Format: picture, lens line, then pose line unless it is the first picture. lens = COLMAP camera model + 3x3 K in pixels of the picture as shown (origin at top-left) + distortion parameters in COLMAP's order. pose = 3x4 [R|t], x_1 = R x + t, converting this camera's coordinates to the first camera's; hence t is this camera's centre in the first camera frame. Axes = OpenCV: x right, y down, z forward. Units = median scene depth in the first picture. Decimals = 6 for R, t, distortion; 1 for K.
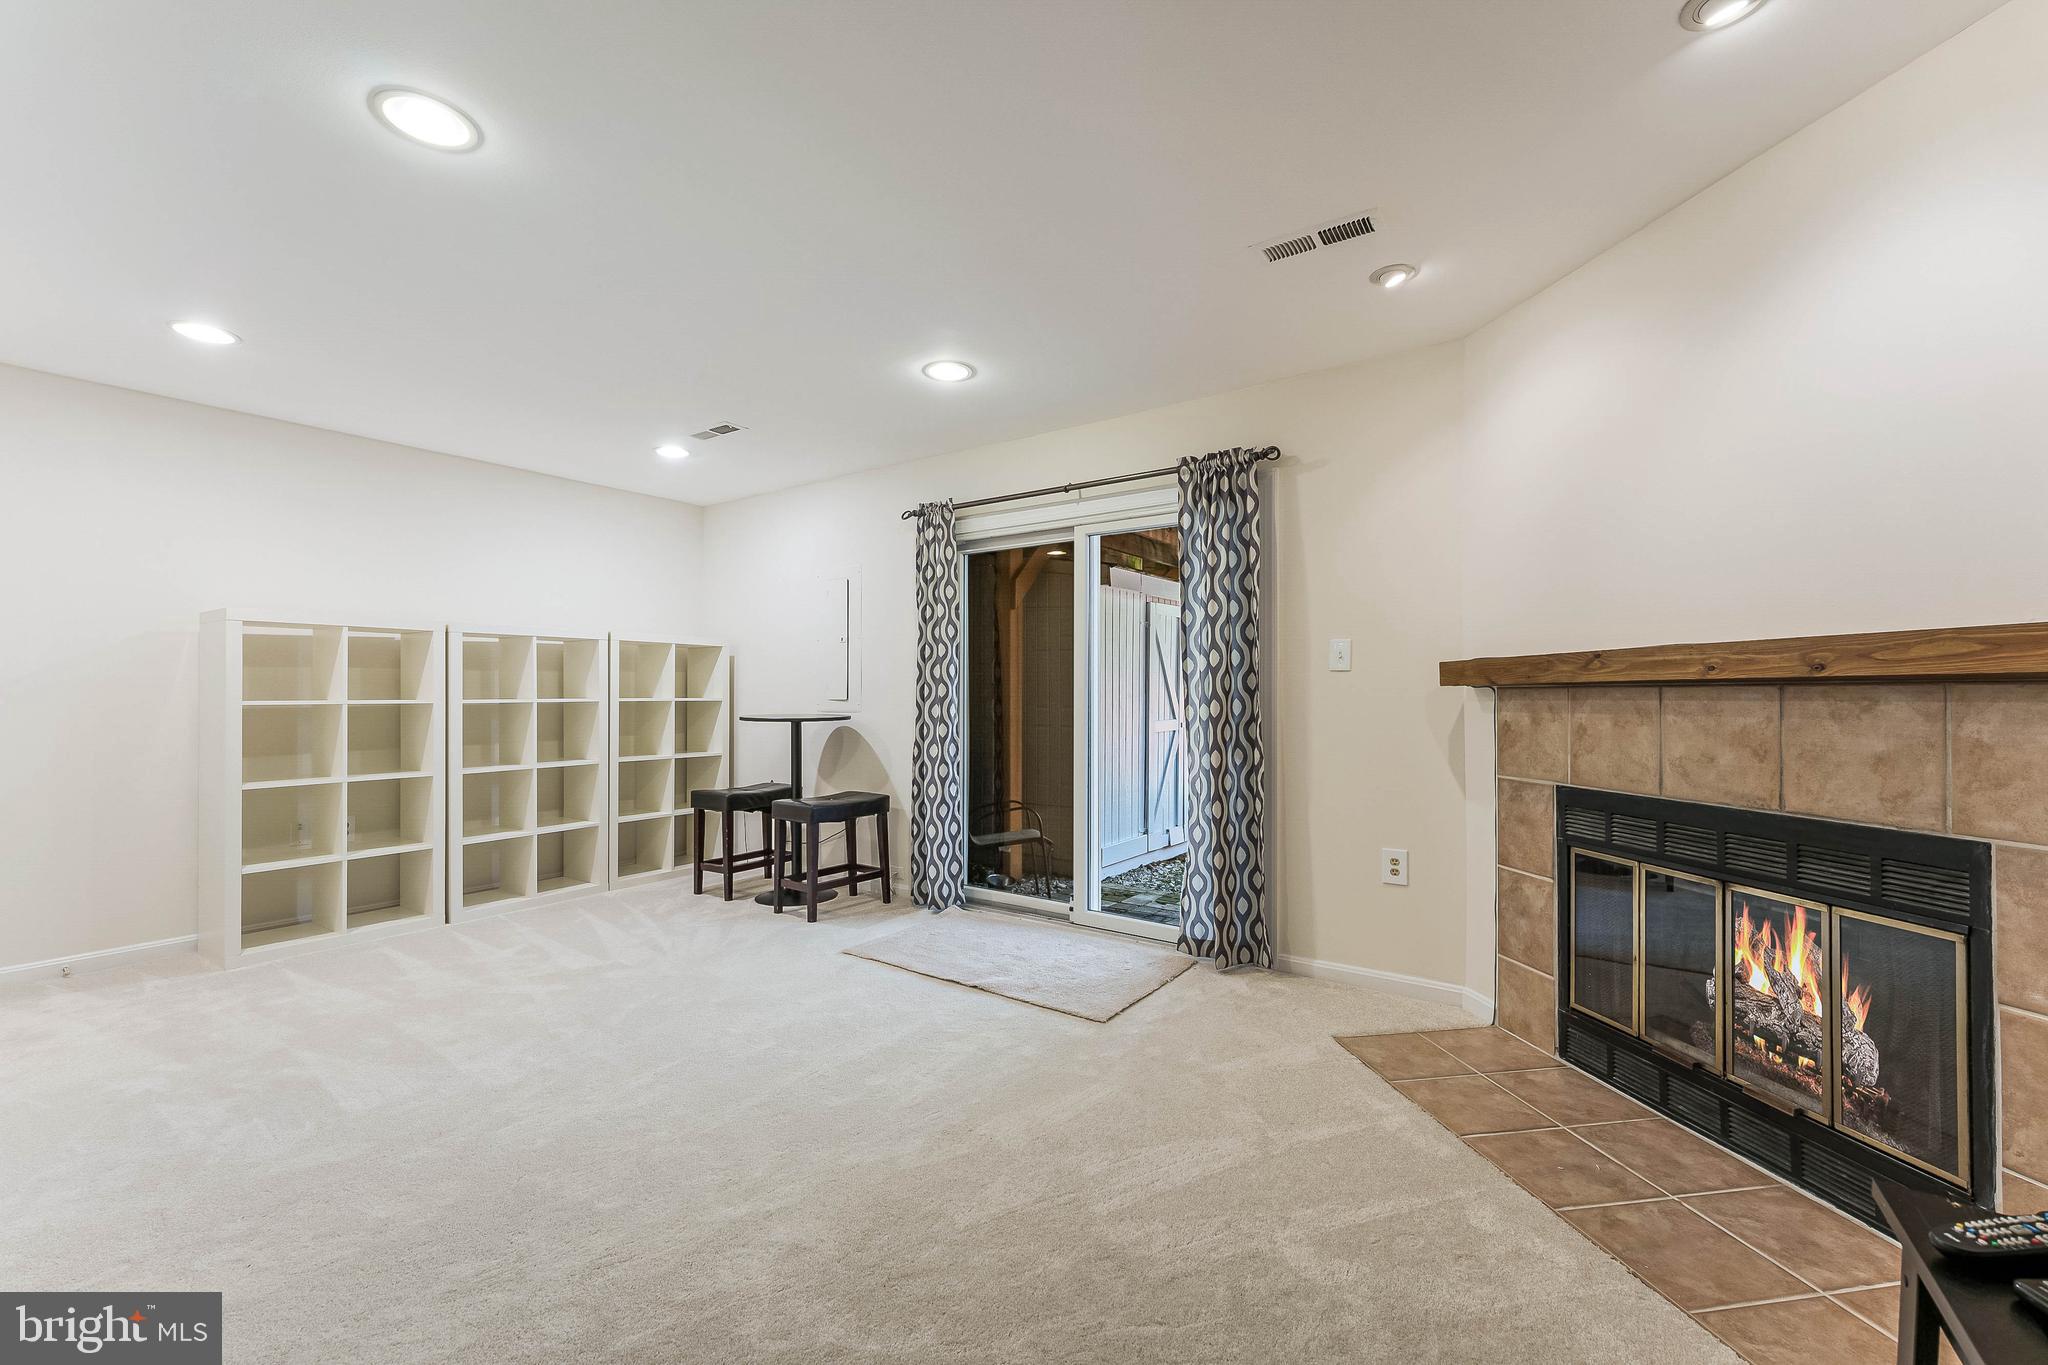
lens RADIAL K [[821.1, 0, 1025.1], [0, 821.1, 686.1], [0, 0, 1]] dist [-0.000337, -0.000471]
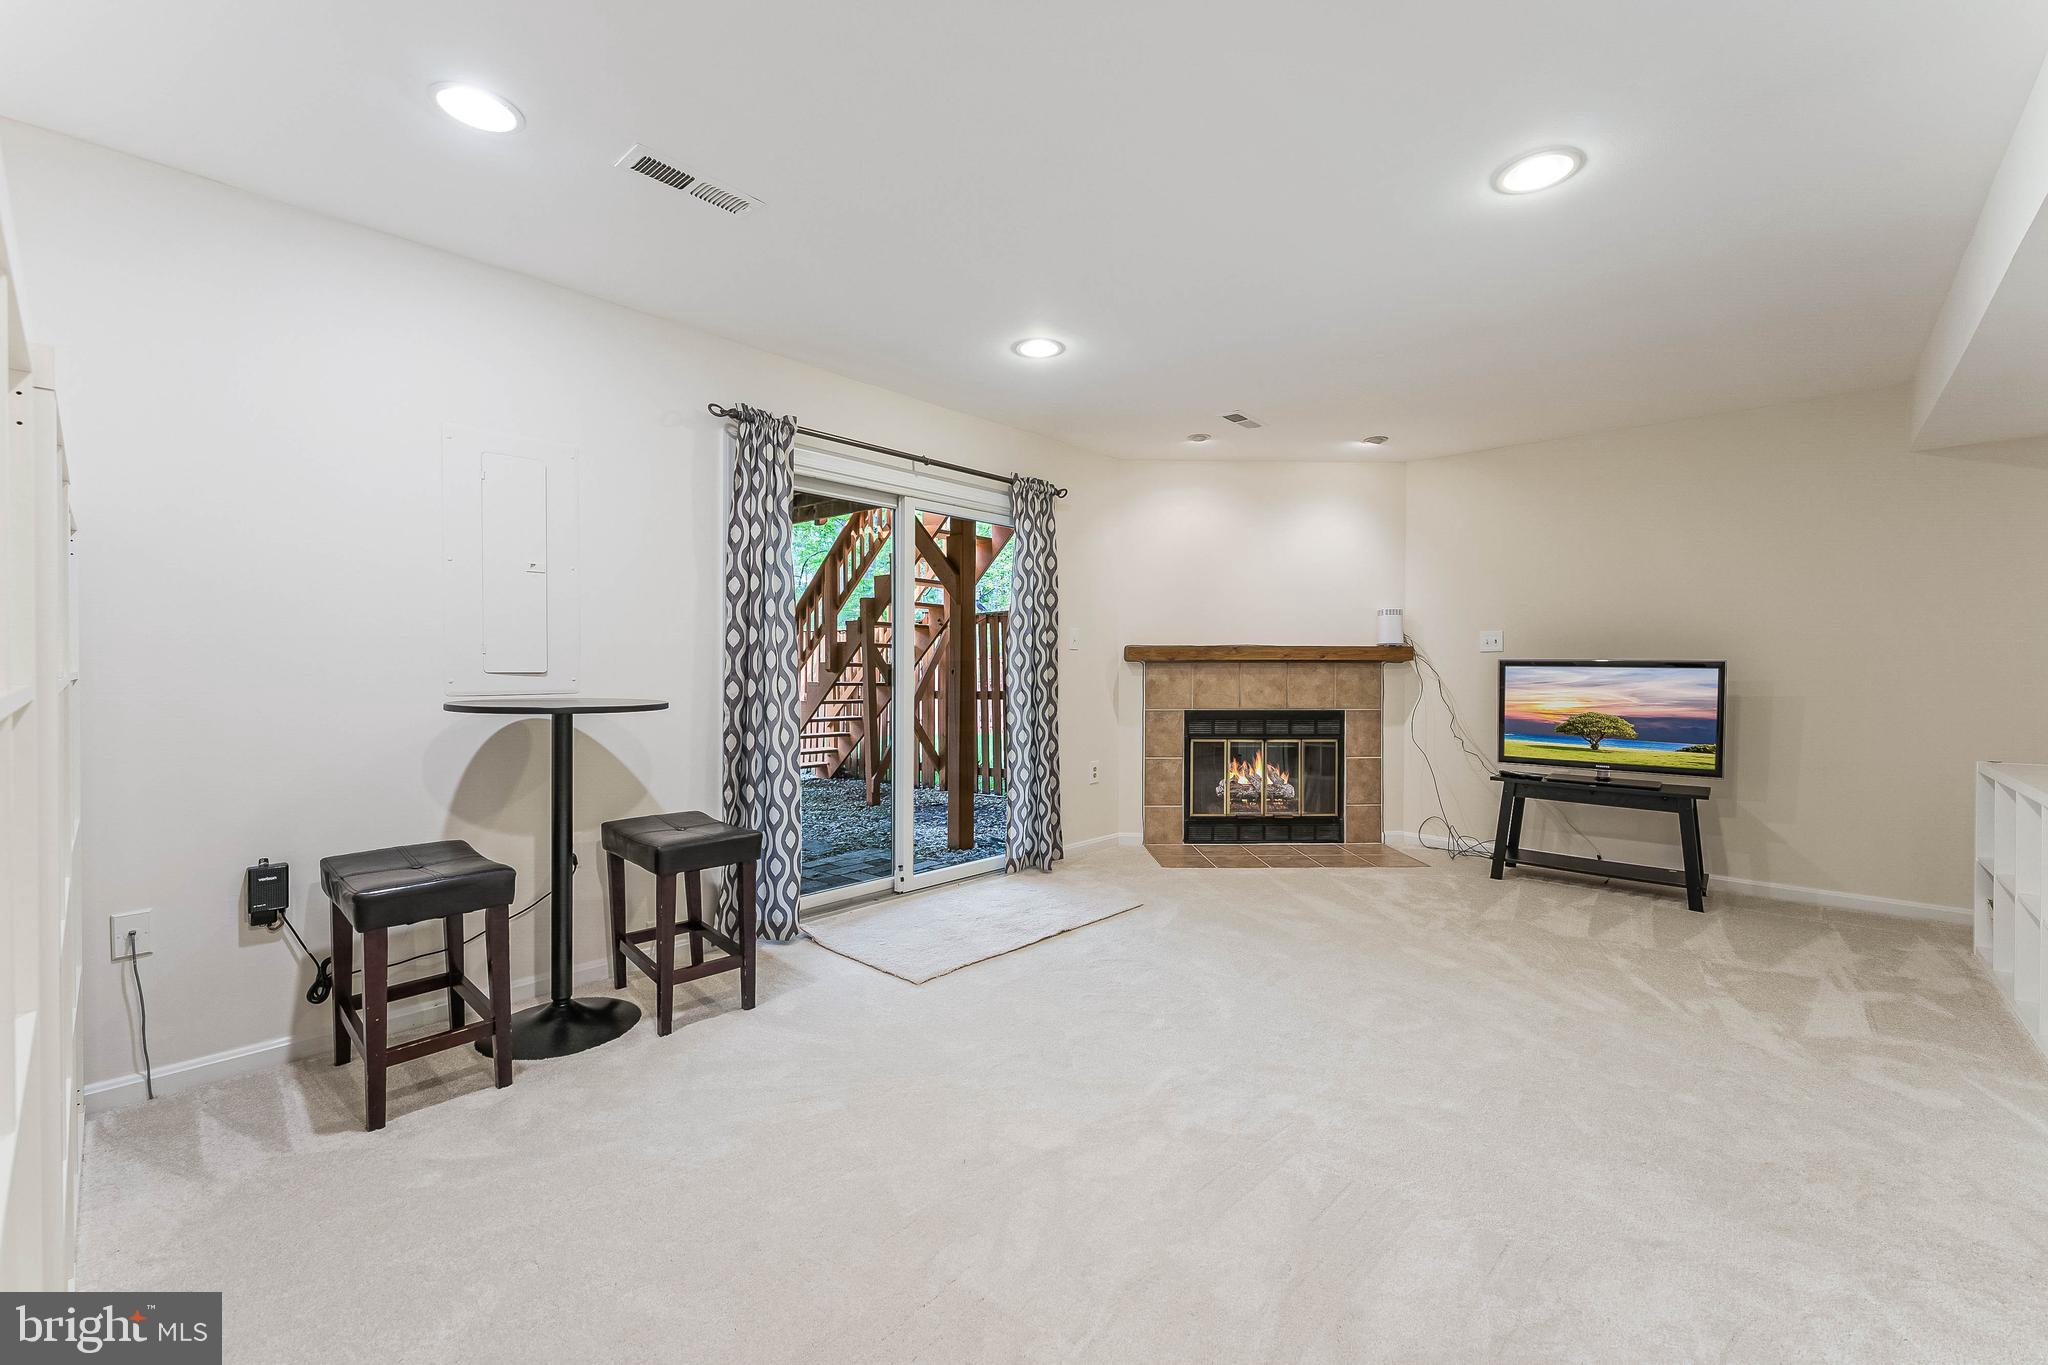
lens RADIAL K [[821.1, 0, 1025.9], [0, 821.1, 682.1], [0, 0, 1]] dist [-0.000337, -0.000471]
pose [[0.138743, -0.018912, 0.990148, -1.440888], [-0.011183, 0.999724, 0.020662, 0.013537], [-0.990265, -0.013940, 0.138493, 1.131267]]
